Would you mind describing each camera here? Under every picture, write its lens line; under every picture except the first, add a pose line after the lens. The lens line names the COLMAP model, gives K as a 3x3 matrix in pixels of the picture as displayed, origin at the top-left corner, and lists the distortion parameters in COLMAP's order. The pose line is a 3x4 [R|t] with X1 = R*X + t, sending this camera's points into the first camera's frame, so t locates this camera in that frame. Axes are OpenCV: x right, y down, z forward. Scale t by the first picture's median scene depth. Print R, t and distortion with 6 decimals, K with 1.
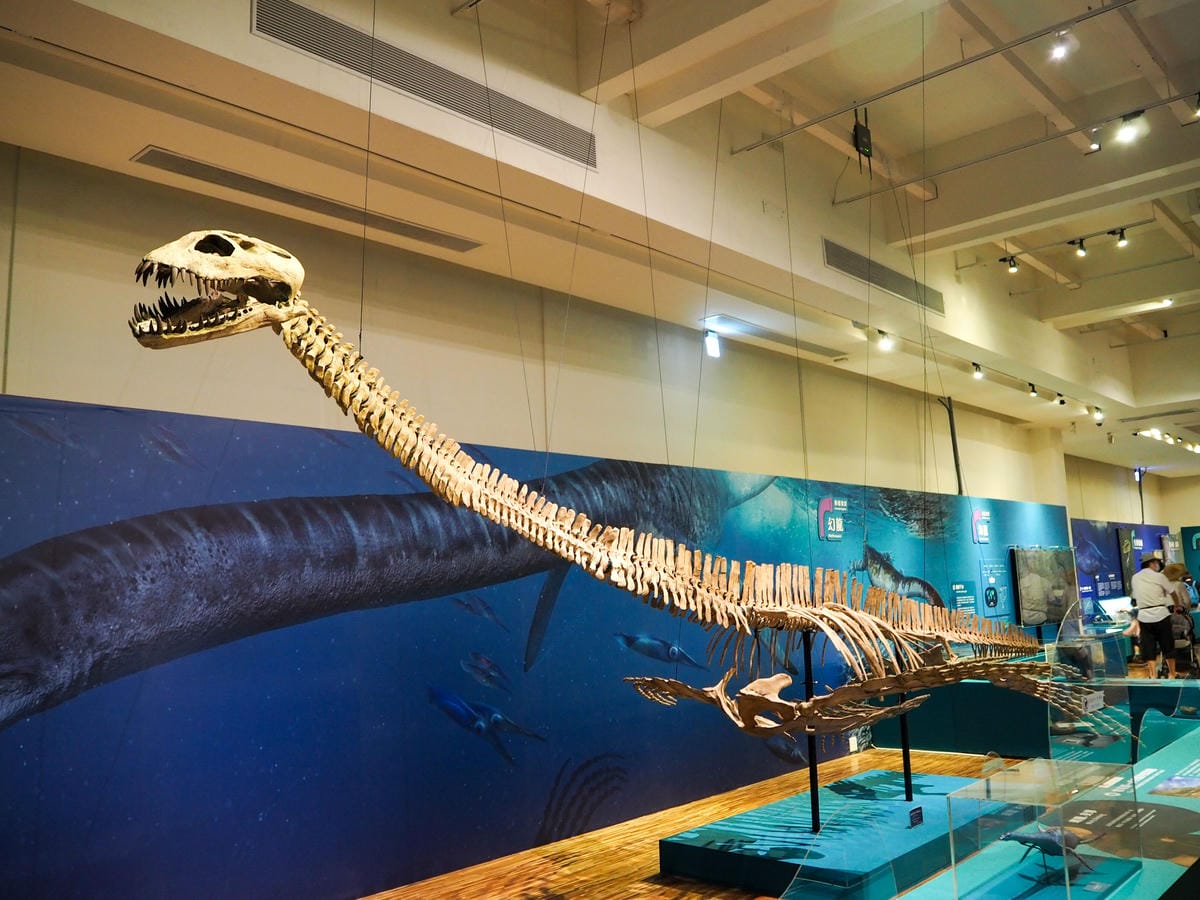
lens RADIAL K [[1010.0, 0, 595.1], [0, 1010.0, 445.1], [0, 0, 1]] dist [-0.041649, 0.007490]
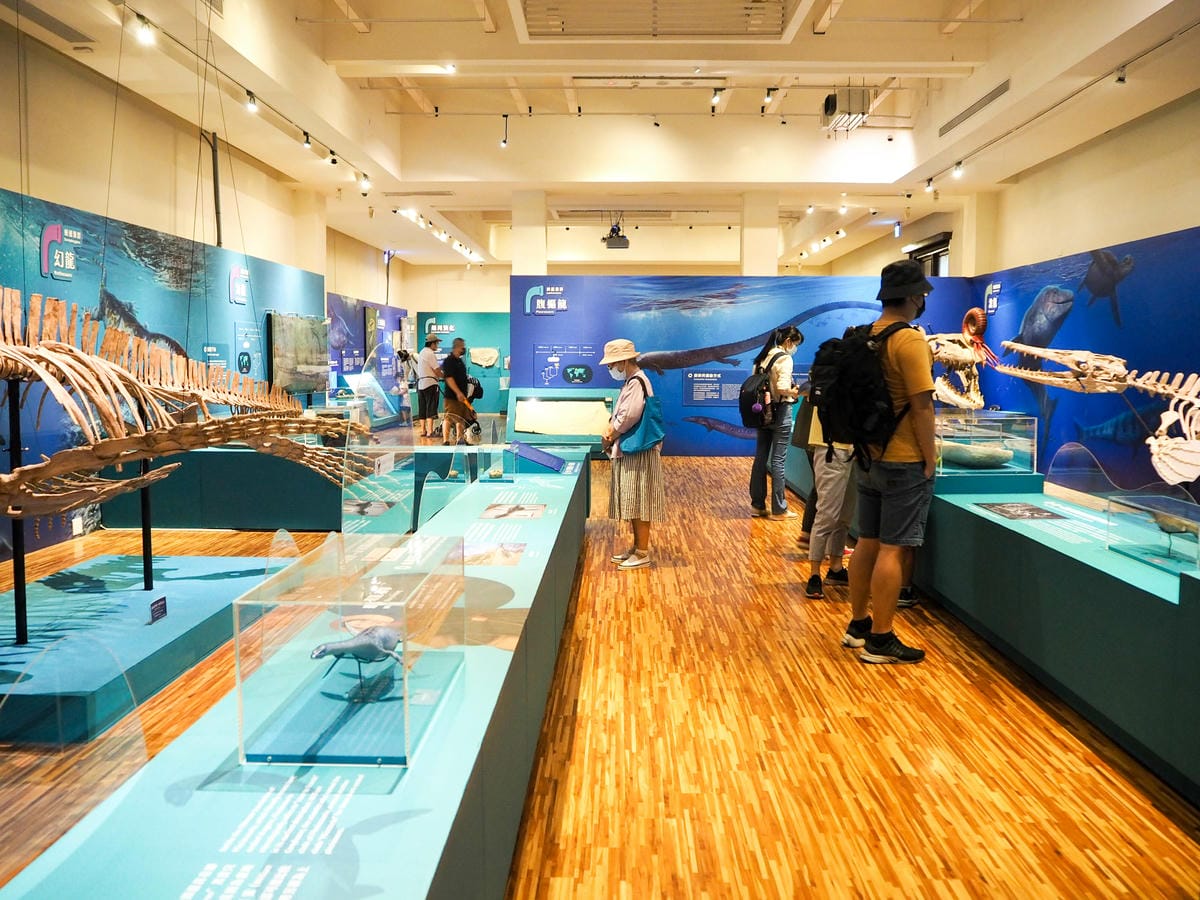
lens RADIAL K [[1010.0, 0, 595.1], [0, 1010.0, 445.1], [0, 0, 1]] dist [-0.041649, 0.007490]
pose [[0.750573, -0.013840, 0.660643, 0.031551], [-0.130300, 0.977050, 0.168507, 0.035314], [-0.647813, -0.212559, 0.731544, 0.124137]]
